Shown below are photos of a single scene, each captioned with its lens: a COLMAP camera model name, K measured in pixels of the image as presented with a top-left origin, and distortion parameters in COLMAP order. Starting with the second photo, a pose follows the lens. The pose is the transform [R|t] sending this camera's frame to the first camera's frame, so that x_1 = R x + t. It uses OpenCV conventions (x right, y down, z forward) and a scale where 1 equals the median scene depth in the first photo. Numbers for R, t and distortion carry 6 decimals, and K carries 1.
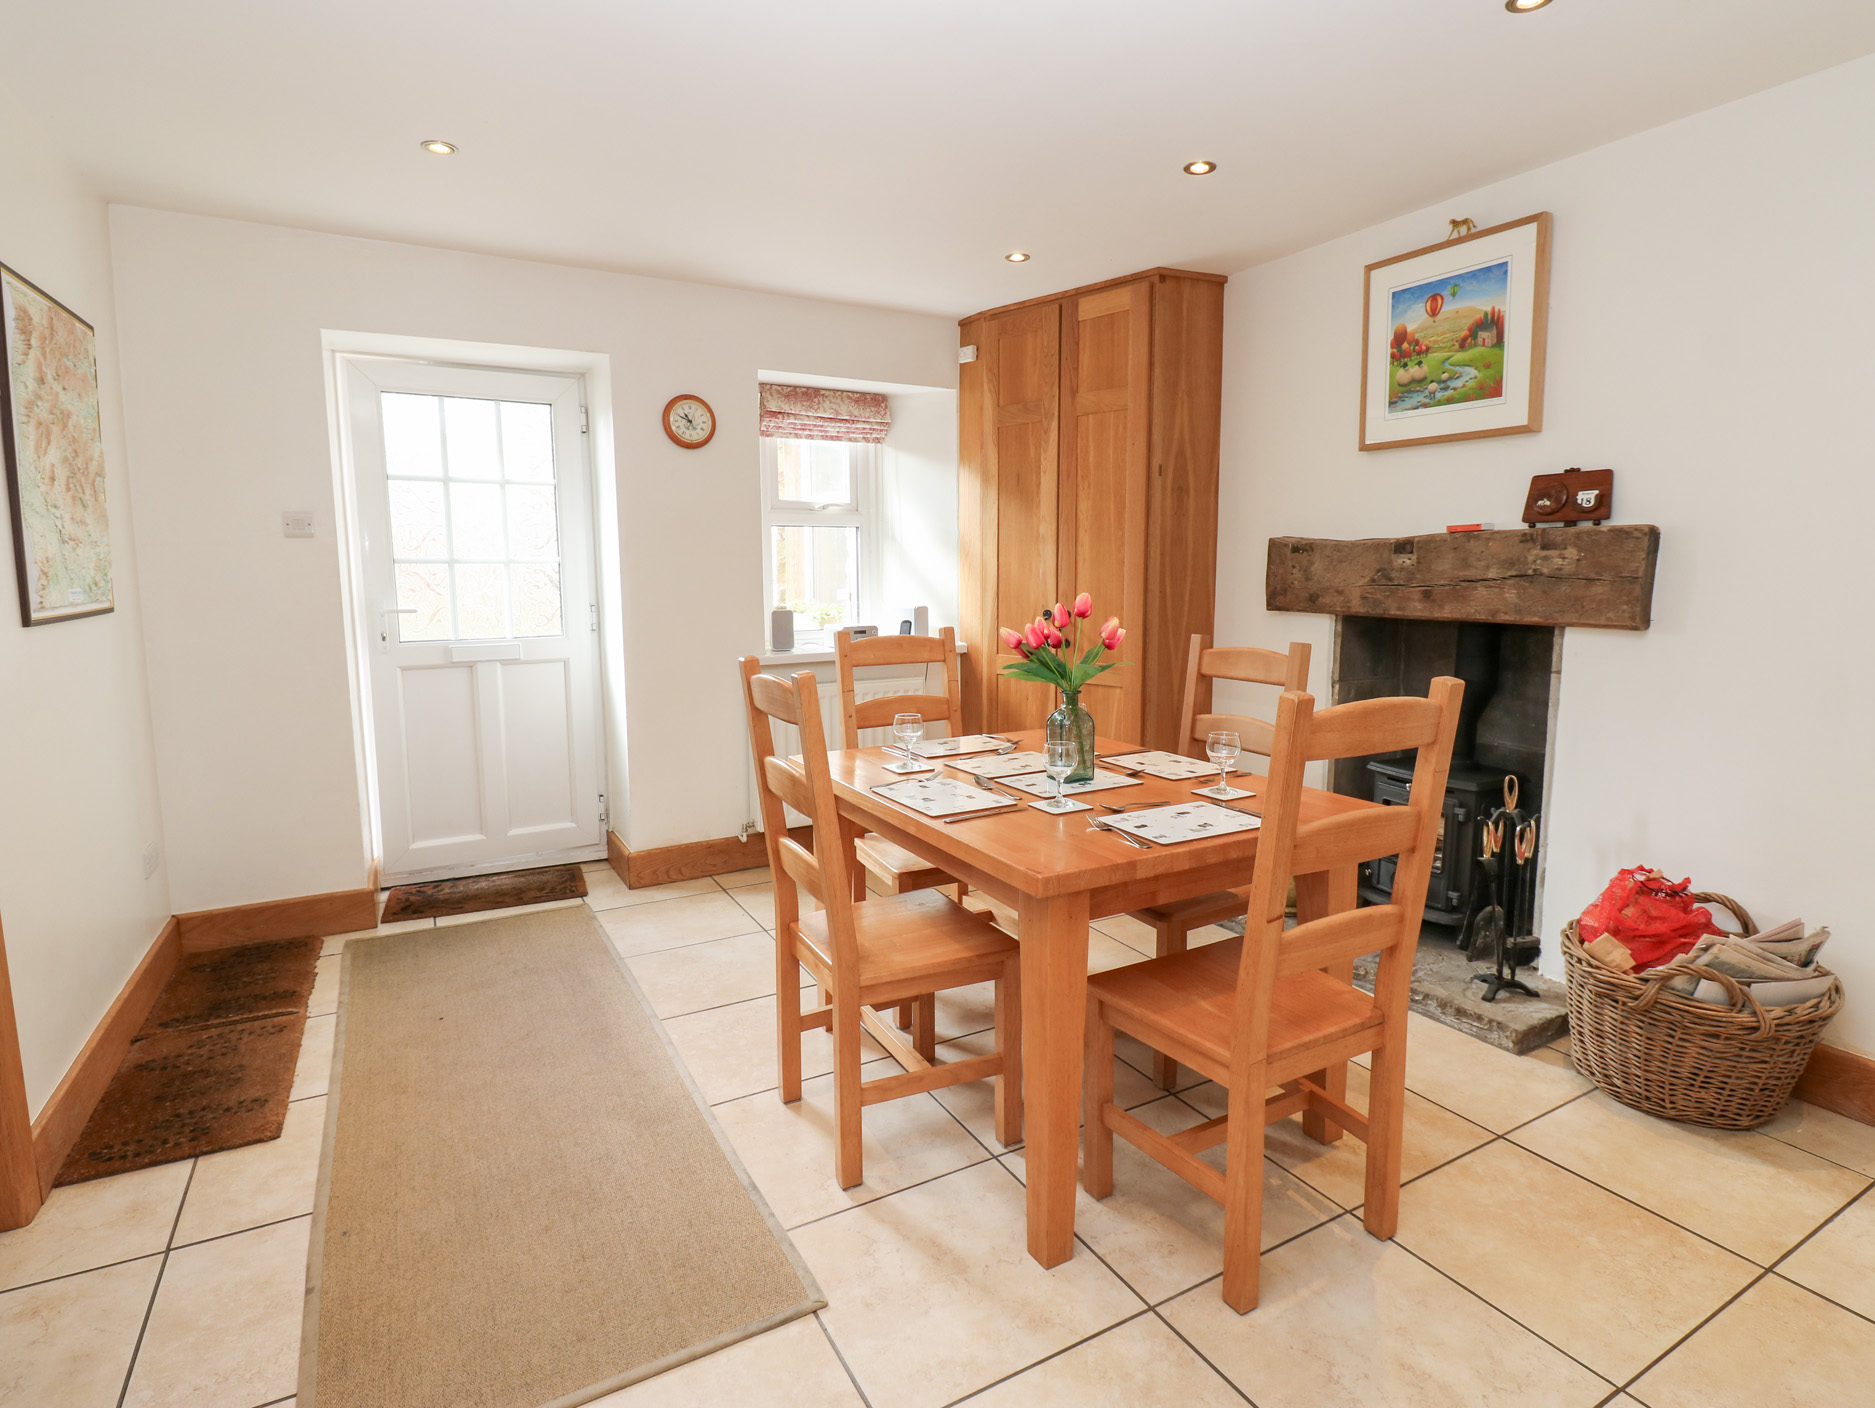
lens RADIAL K [[981.4, 0, 939.4], [0, 981.4, 689.0], [0, 0, 1]] dist [0.000963, -0.014569]
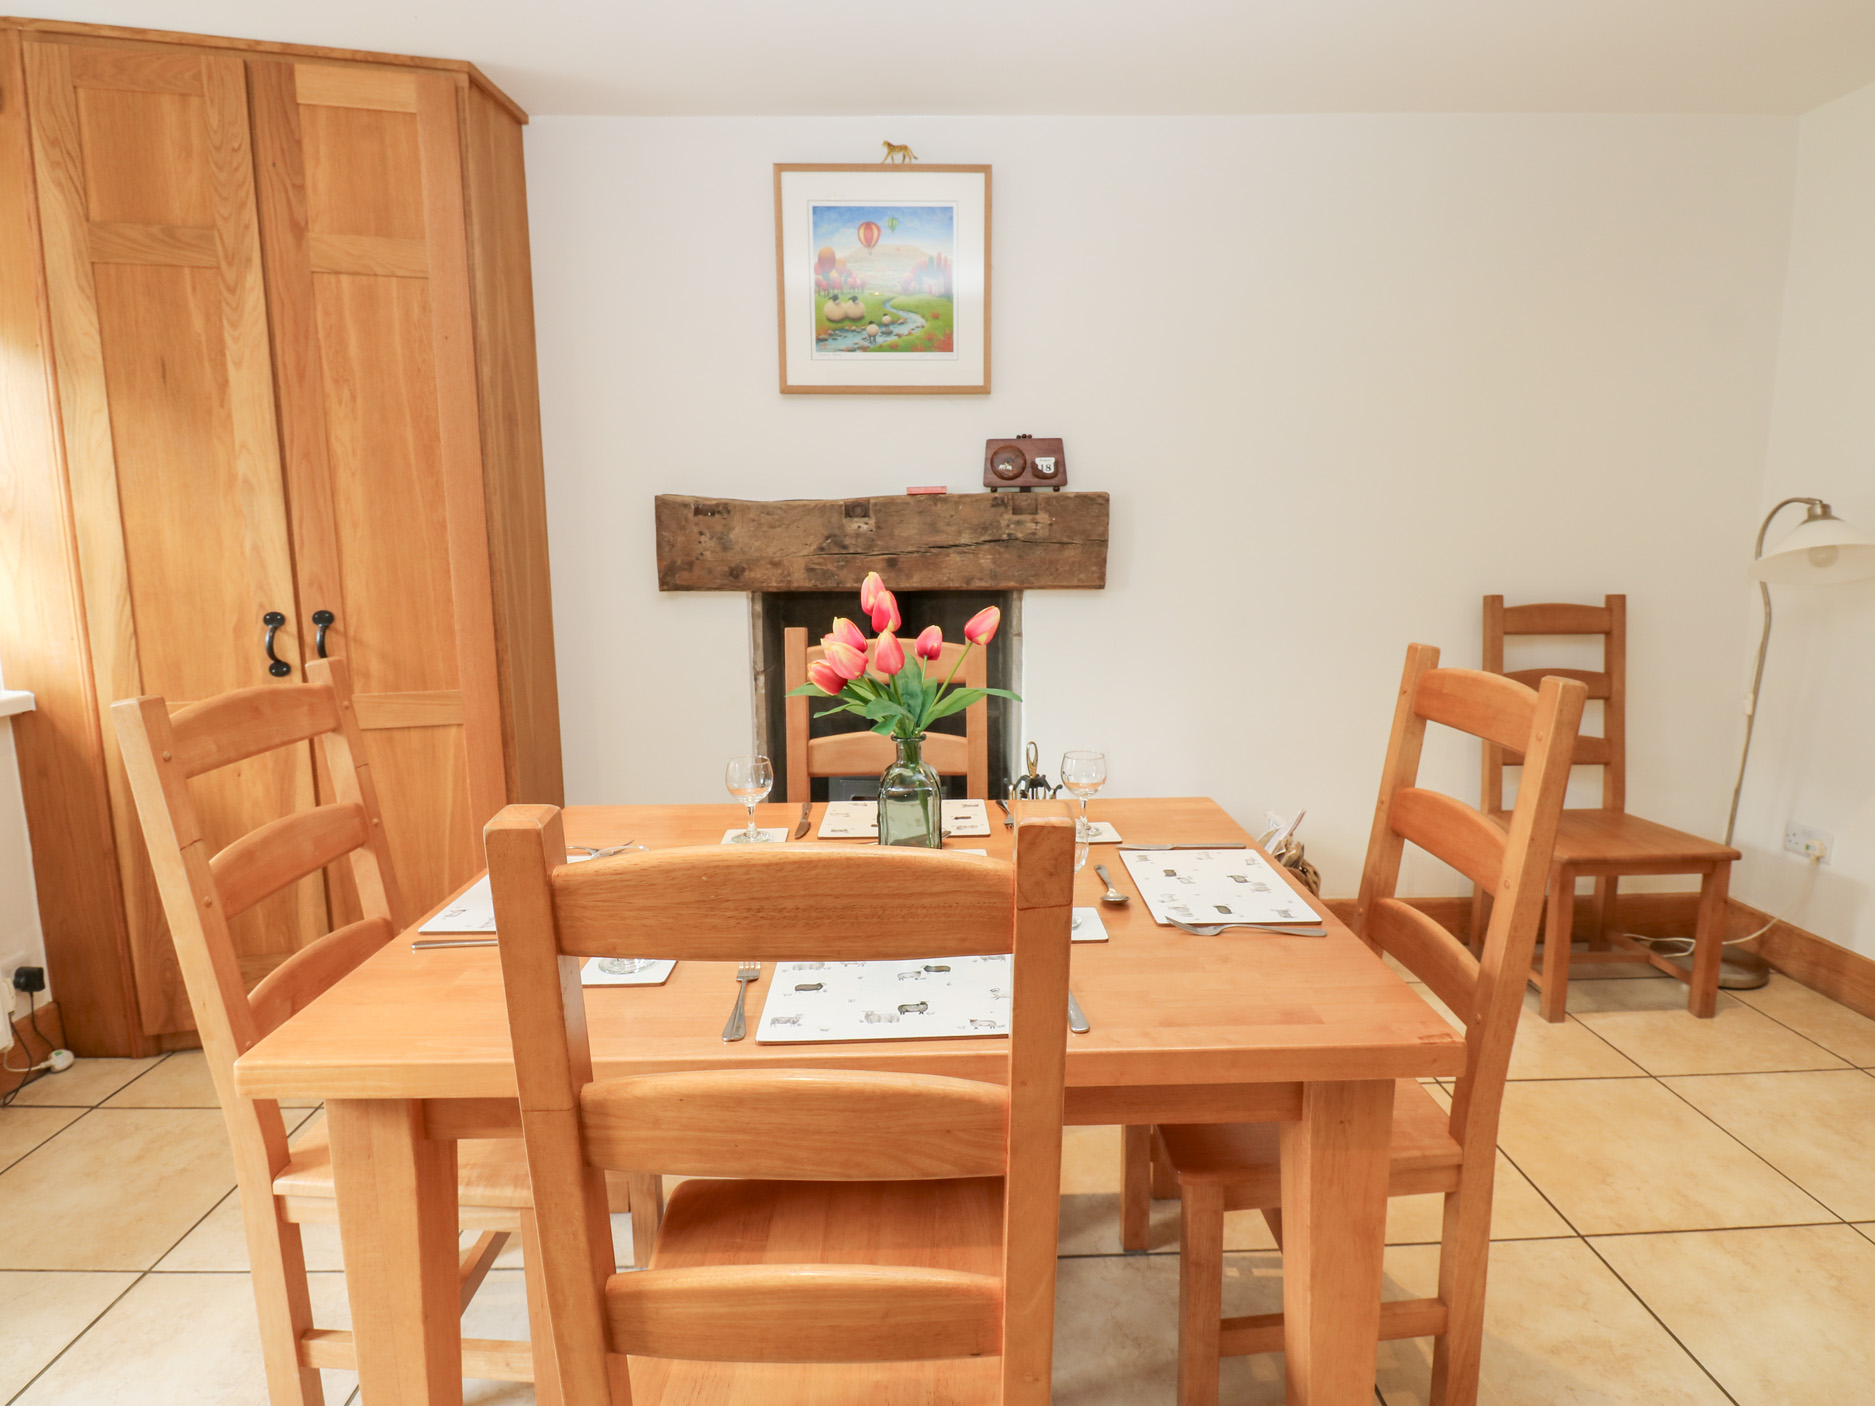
lens RADIAL K [[981.4, 0, 939.4], [0, 981.4, 688.0], [0, 0, 1]] dist [0.000963, -0.014569]
pose [[0.462859, -0.133118, 0.876379, -0.291424], [0.115448, 0.989292, 0.089295, -0.058453], [-0.878882, 0.059846, 0.473271, 0.543423]]
